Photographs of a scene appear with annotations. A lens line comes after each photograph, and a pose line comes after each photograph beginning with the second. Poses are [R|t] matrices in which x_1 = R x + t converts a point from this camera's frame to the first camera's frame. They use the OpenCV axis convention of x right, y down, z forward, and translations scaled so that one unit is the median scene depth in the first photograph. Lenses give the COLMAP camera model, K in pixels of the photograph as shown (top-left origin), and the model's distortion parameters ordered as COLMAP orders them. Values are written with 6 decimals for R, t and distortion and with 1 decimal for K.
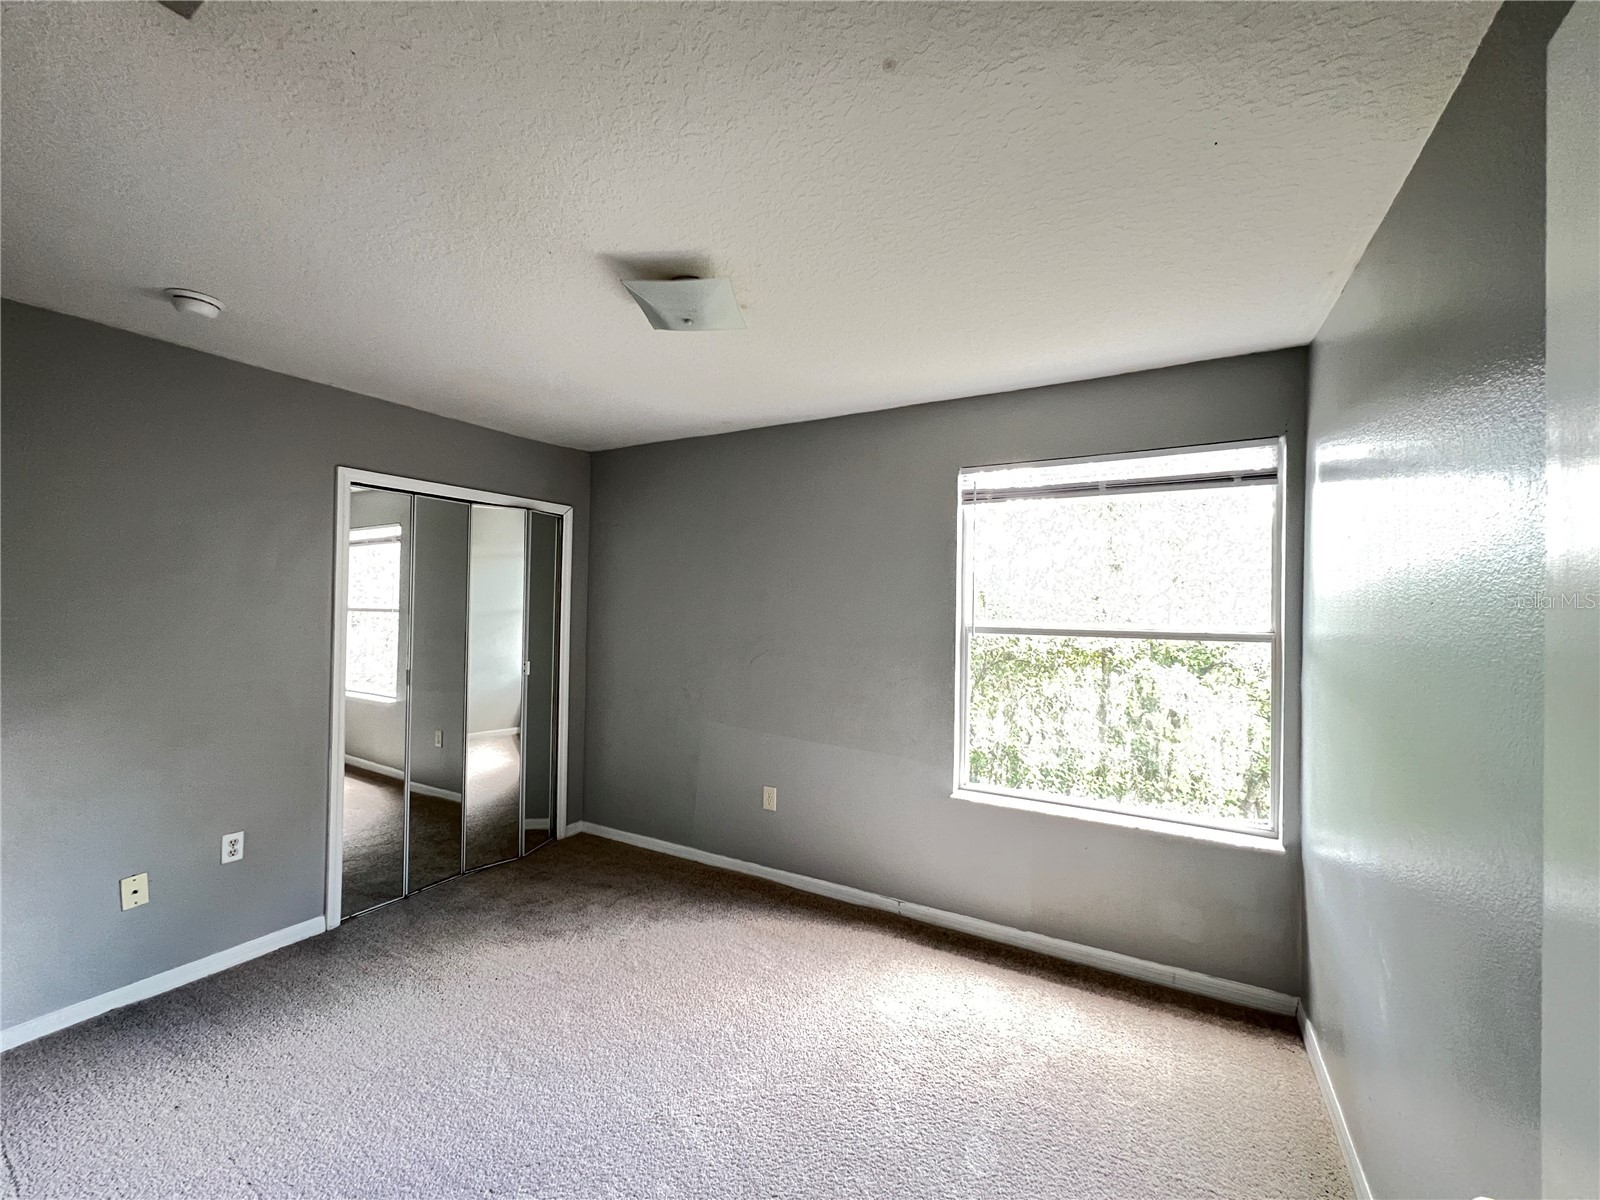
lens RADIAL K [[636.7, 0, 803.4], [0, 636.7, 599.8], [0, 0, 1]] dist [0.001213, 0.000081]
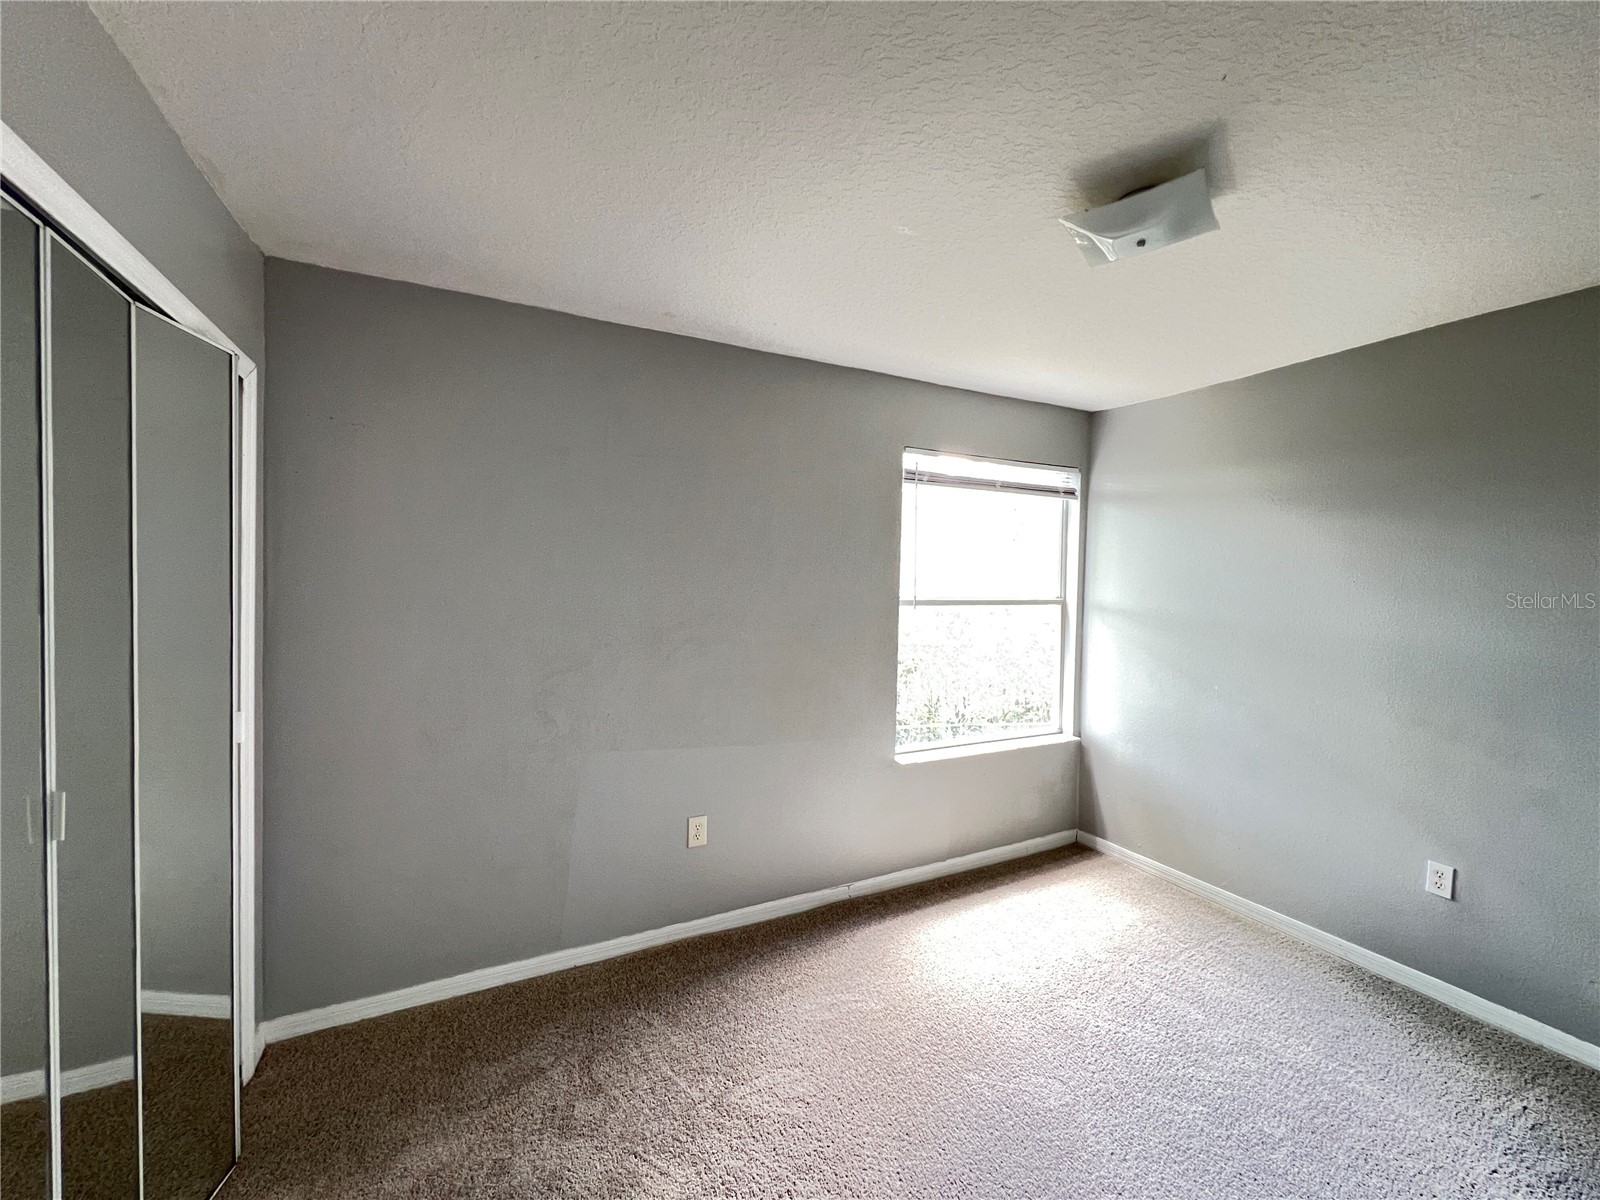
lens RADIAL K [[642.8, 0, 800.8], [0, 642.8, 597.9], [0, 0, 1]] dist [-0.003464, 0.000701]
pose [[0.558919, -0.026704, 0.828792, -0.733985], [-0.010371, 0.999178, 0.039188, -0.001142], [-0.829157, -0.030498, 0.558183, 0.563150]]
